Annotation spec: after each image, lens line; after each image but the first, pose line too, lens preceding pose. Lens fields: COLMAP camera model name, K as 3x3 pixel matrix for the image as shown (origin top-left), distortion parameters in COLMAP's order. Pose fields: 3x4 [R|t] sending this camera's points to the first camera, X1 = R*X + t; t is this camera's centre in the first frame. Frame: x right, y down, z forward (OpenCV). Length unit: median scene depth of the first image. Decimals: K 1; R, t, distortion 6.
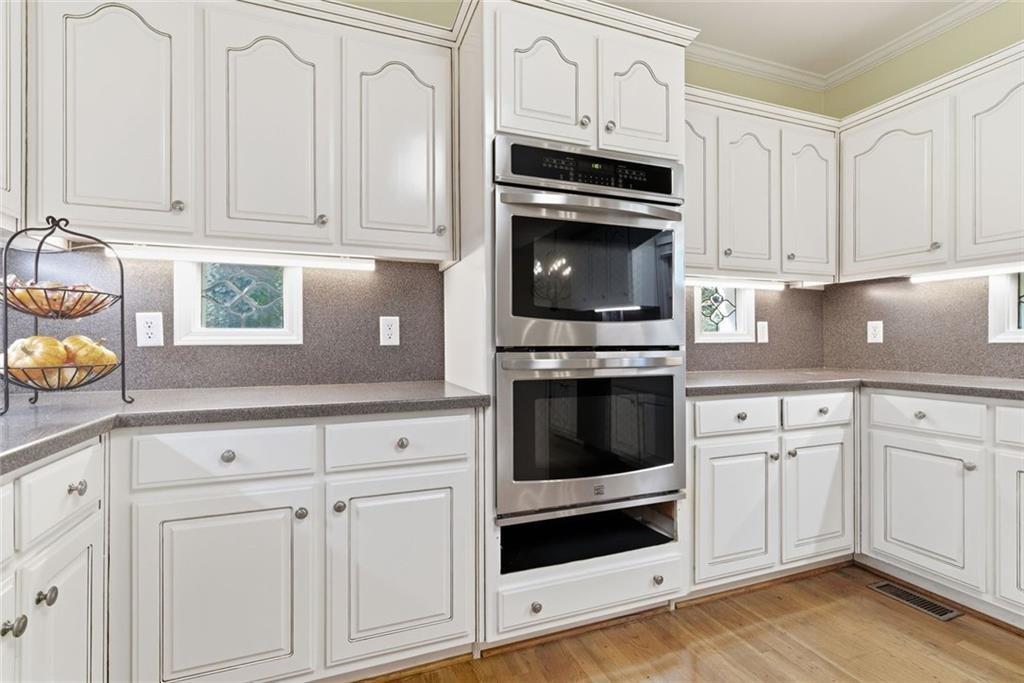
lens RADIAL K [[481.5, 0, 508.4], [0, 481.5, 343.2], [0, 0, 1]] dist [0.003842, 0.001431]
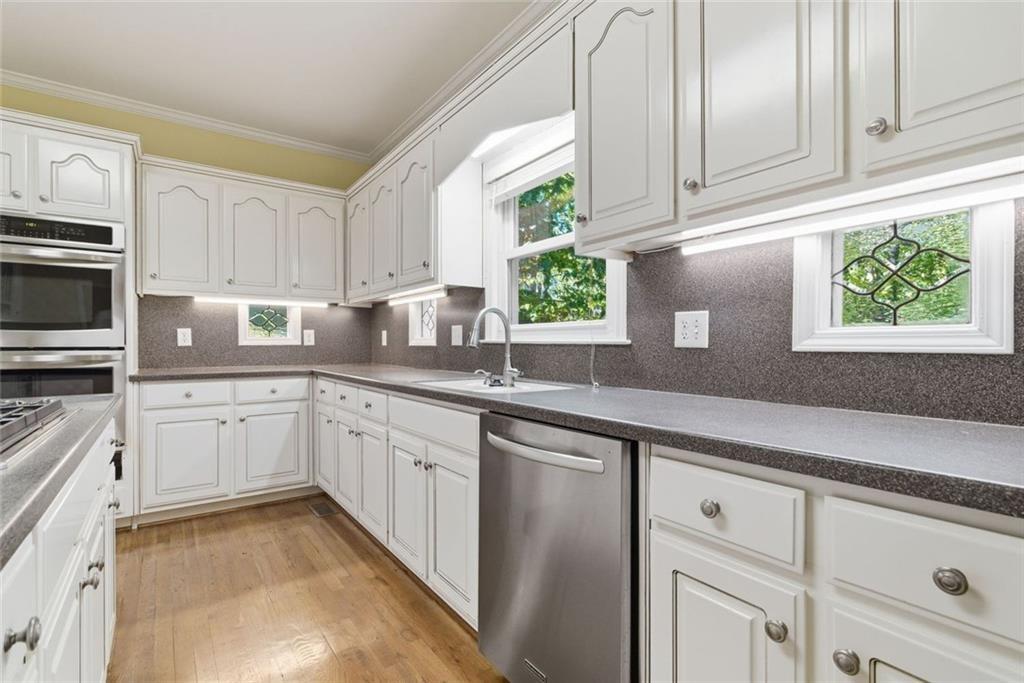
lens RADIAL K [[481.5, 0, 510.5], [0, 481.5, 345.5], [0, 0, 1]] dist [0.003842, 0.001431]
pose [[0.969225, 0.002074, 0.246167, 1.042618], [-0.001869, 0.999998, -0.001068, -0.000246], [-0.246169, 0.000576, 0.969227, -0.665039]]
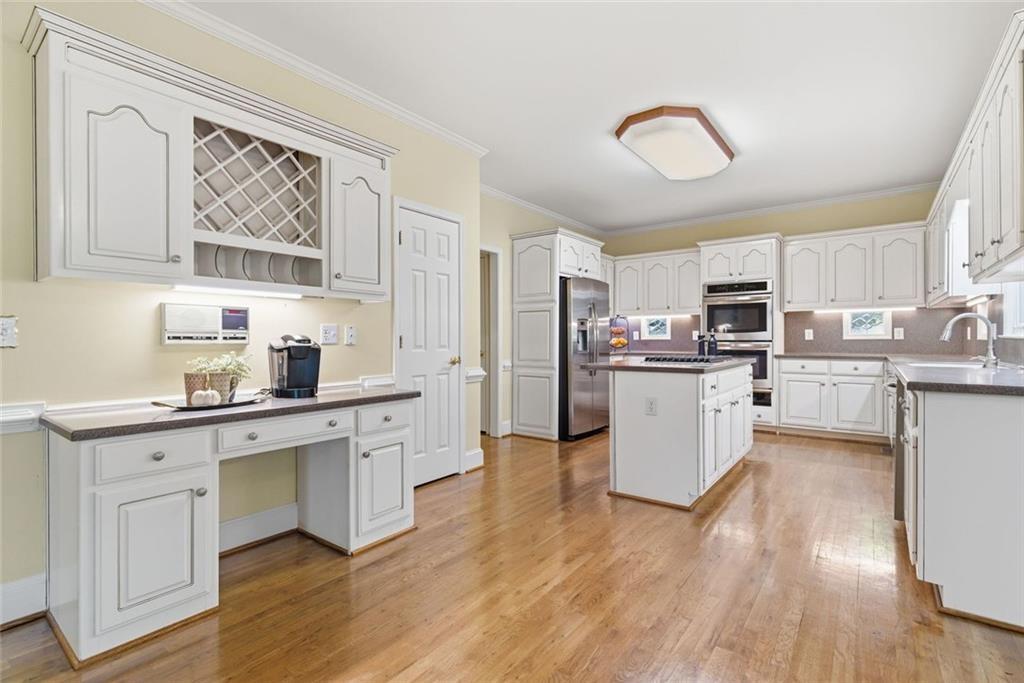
lens RADIAL K [[481.5, 0, 508.2], [0, 481.5, 341.3], [0, 0, 1]] dist [0.003842, 0.001431]
pose [[0.518819, 0.004820, -0.854871, 1.867990], [-0.001284, 0.999987, 0.004858, -0.000757], [0.854883, -0.001423, 0.518818, -1.750591]]
